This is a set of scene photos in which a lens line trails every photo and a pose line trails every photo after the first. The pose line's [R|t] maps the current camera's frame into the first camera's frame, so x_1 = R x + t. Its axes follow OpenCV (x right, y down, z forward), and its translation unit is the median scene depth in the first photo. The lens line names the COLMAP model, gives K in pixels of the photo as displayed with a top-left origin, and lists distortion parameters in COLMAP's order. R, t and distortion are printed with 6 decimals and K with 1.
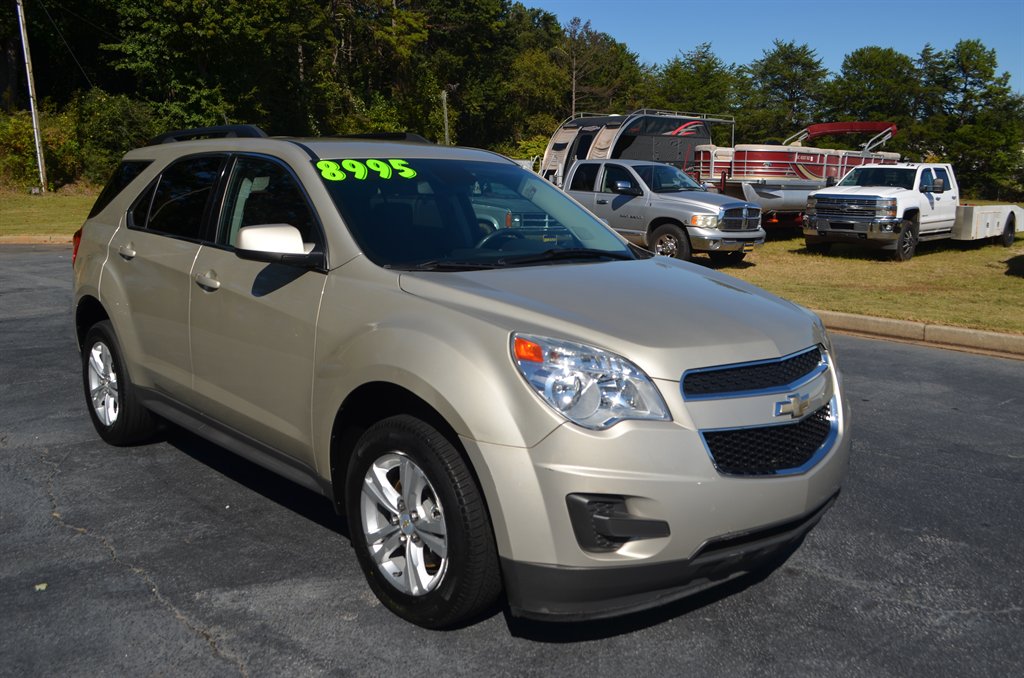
lens RADIAL K [[955.1, 0, 516.6], [0, 955.1, 349.2], [0, 0, 1]] dist [-0.074725, 0.006933]
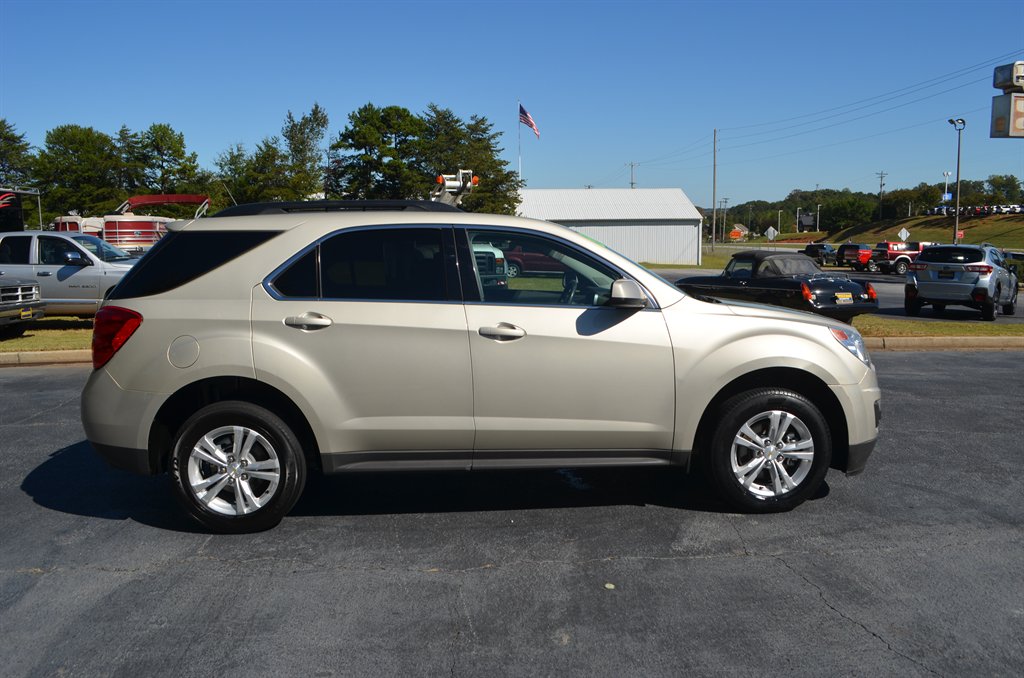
lens RADIAL K [[850.7, 0, 512.0], [0, 850.7, 339.0], [0, 0, 1]] dist [-0.063669, -0.013294]
pose [[0.614292, -0.108472, 0.781587, -0.098017], [0.158285, 0.987313, 0.012619, -0.006500], [-0.773040, 0.115961, 0.623668, 0.026679]]
